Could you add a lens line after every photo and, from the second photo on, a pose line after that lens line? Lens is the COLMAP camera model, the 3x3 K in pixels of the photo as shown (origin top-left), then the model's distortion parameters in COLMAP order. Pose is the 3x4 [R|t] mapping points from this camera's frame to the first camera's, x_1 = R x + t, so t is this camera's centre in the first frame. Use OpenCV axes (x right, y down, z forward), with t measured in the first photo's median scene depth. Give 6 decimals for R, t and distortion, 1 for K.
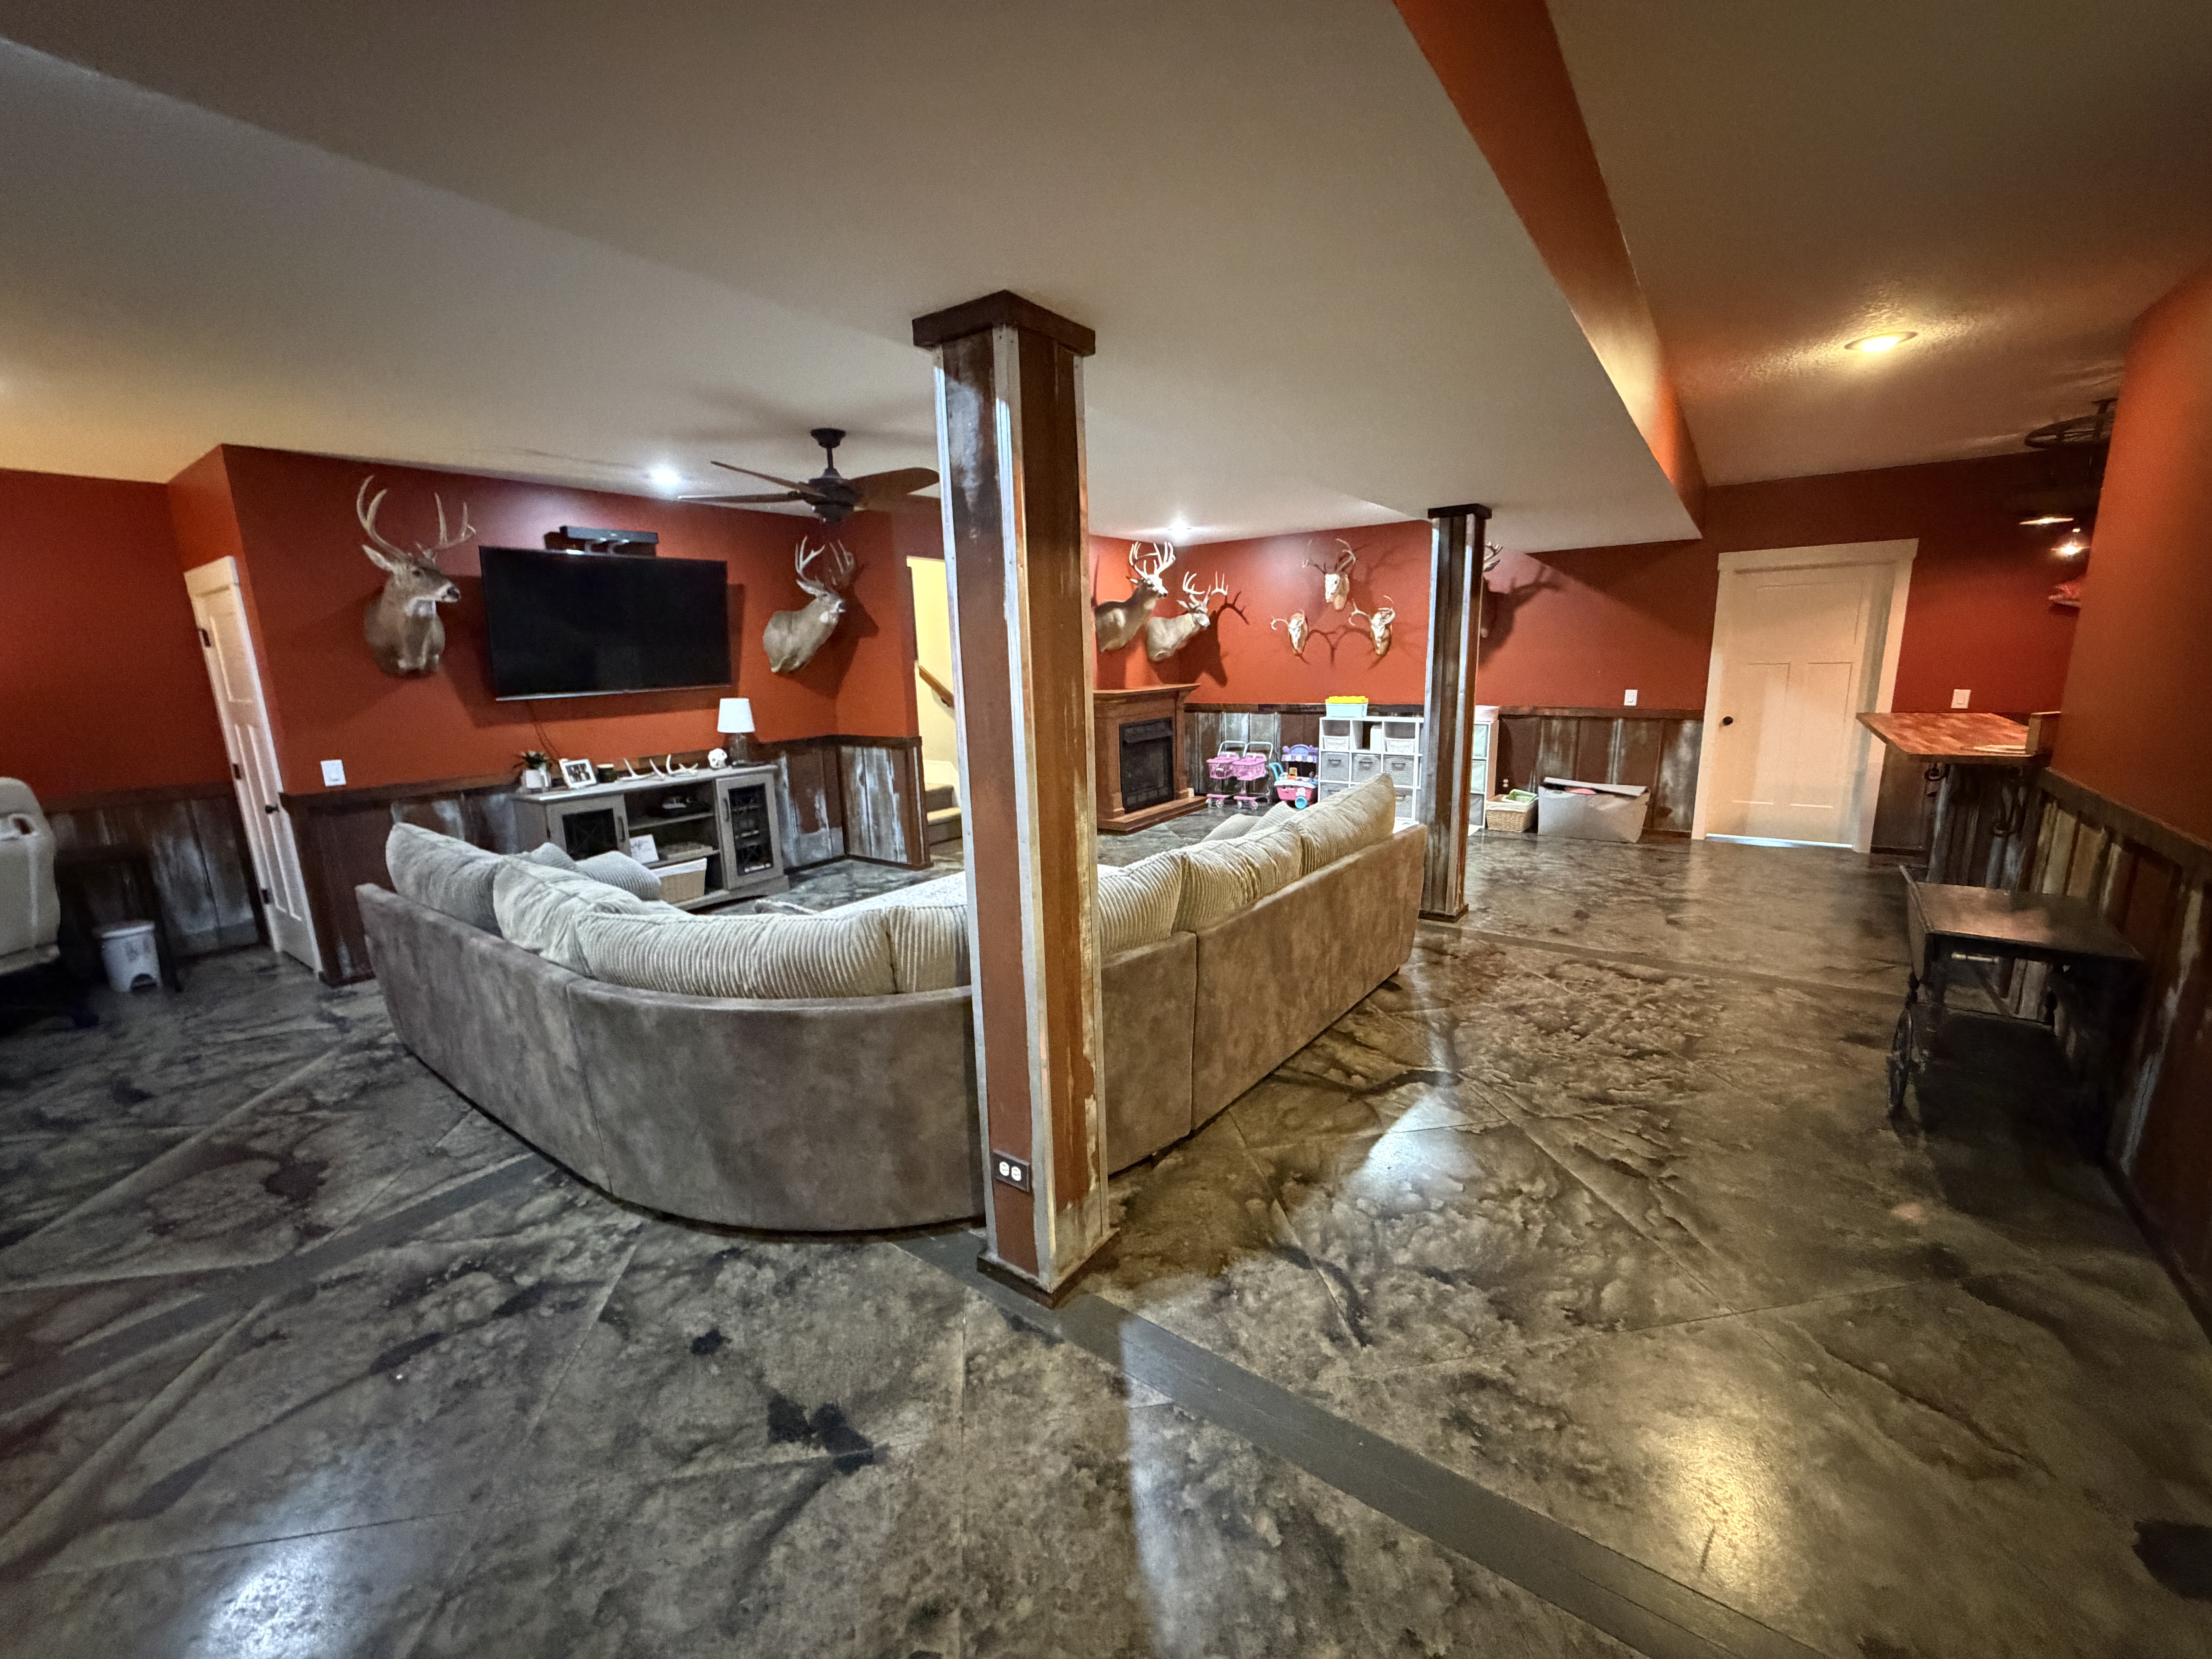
lens RADIAL K [[879.6, 0, 1107.3], [0, 879.6, 833.0], [0, 0, 1]] dist [-0.000108, -0.000133]
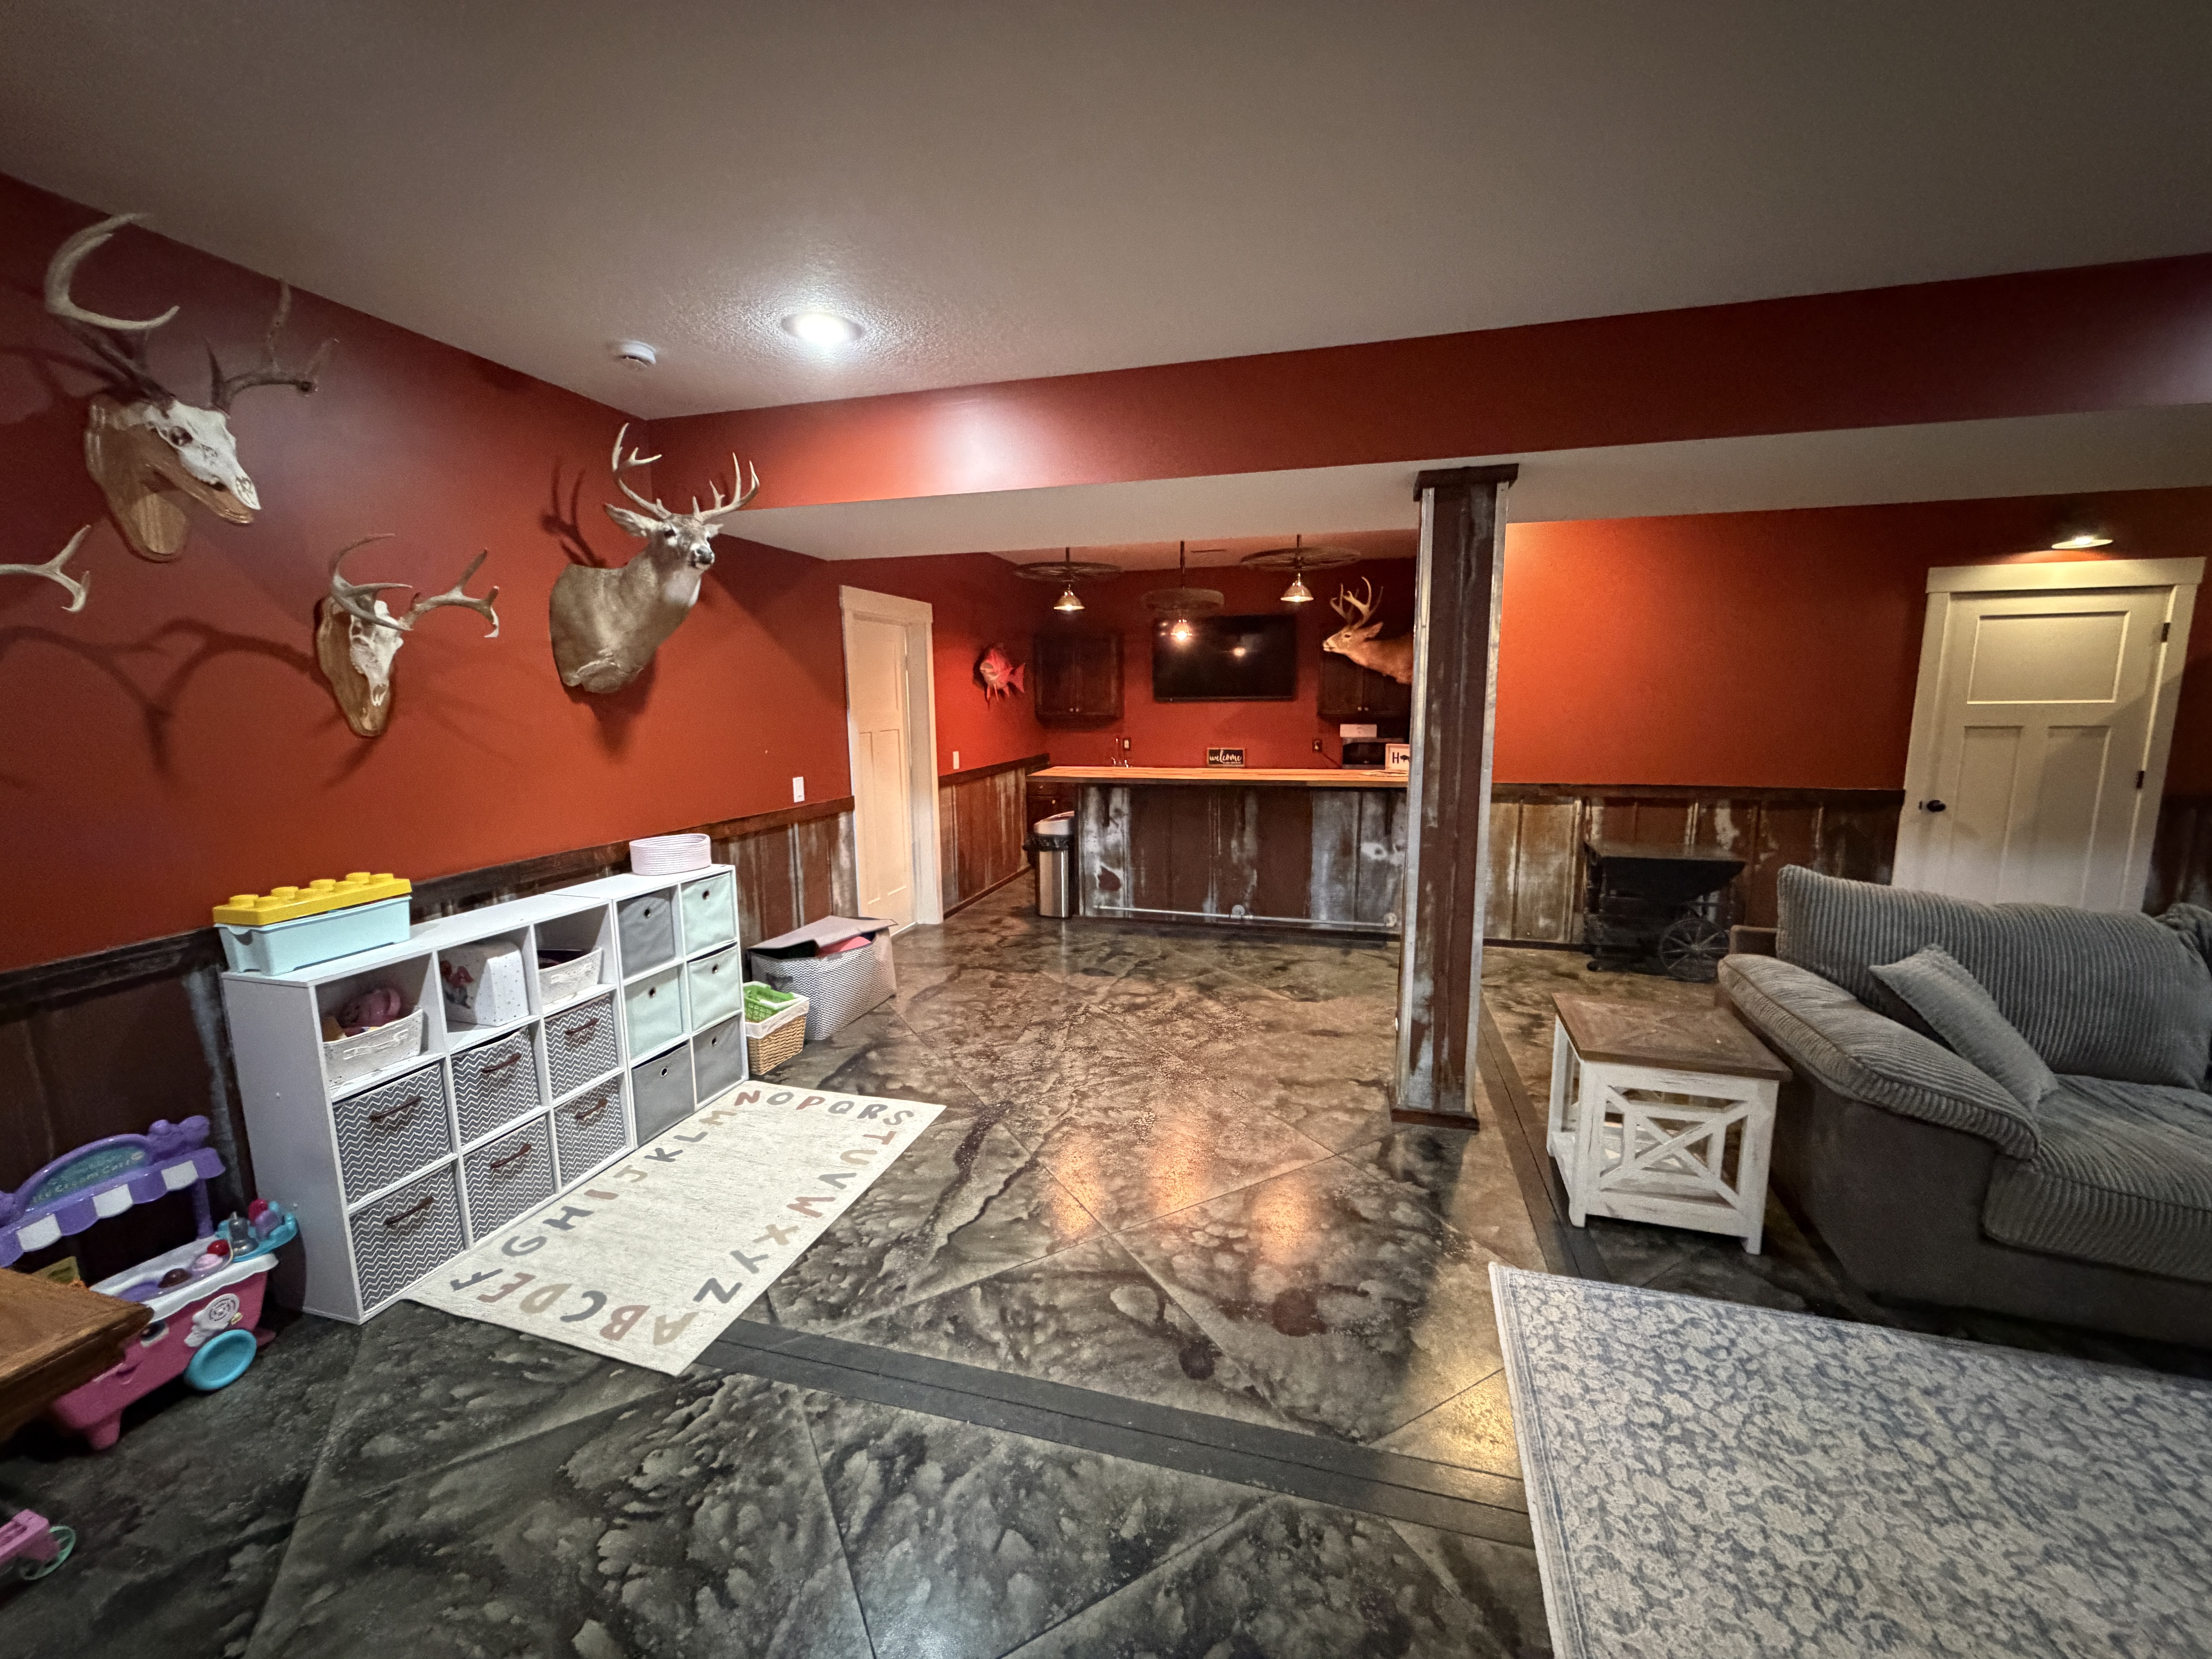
lens RADIAL K [[879.6, 0, 1106.3], [0, 879.6, 834.6], [0, 0, 1]] dist [-0.000108, -0.000133]
pose [[-0.351129, -0.117718, 0.928898, -0.109920], [0.209994, 0.956893, 0.200645, -0.282172], [-0.912475, 0.265515, -0.311273, 1.390367]]
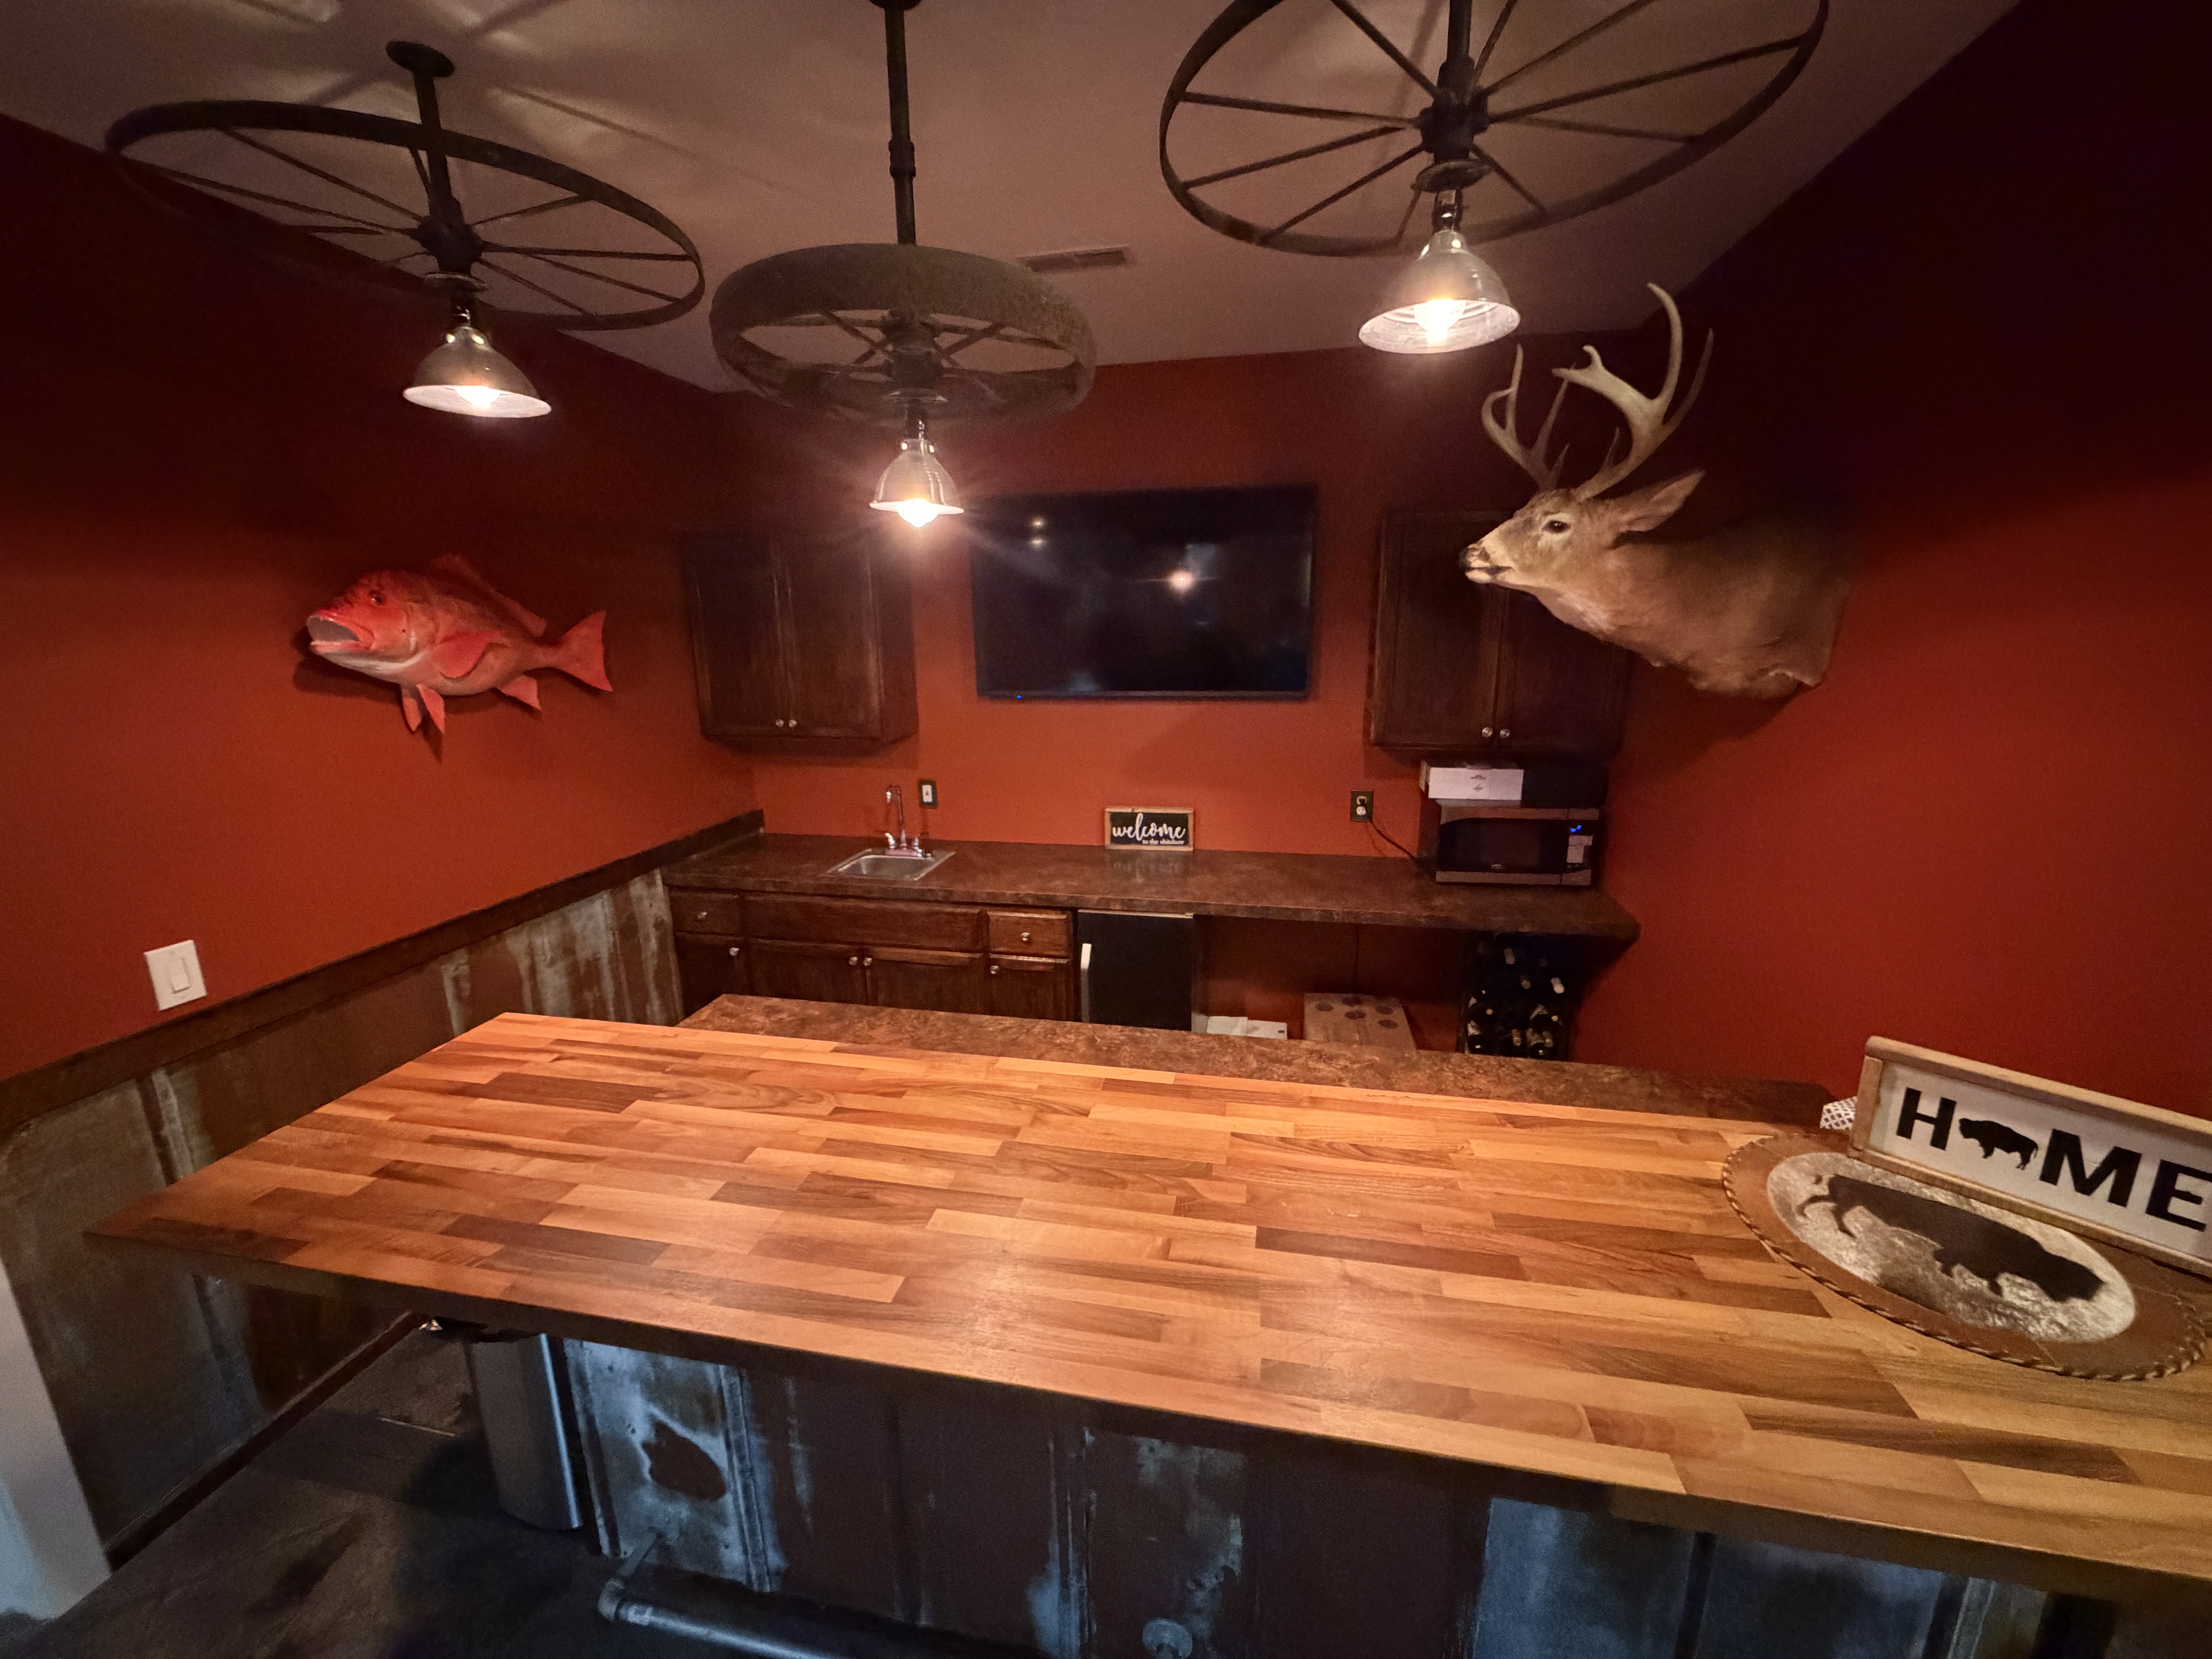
lens RADIAL K [[879.6, 0, 1112.6], [0, 879.6, 828.3], [0, 0, 1]] dist [-0.000108, -0.000133]
pose [[-0.408924, -0.177645, 0.895111, 0.673498], [0.209177, 0.936508, 0.281422, -0.252951], [-0.888271, 0.302317, -0.345801, 0.941716]]
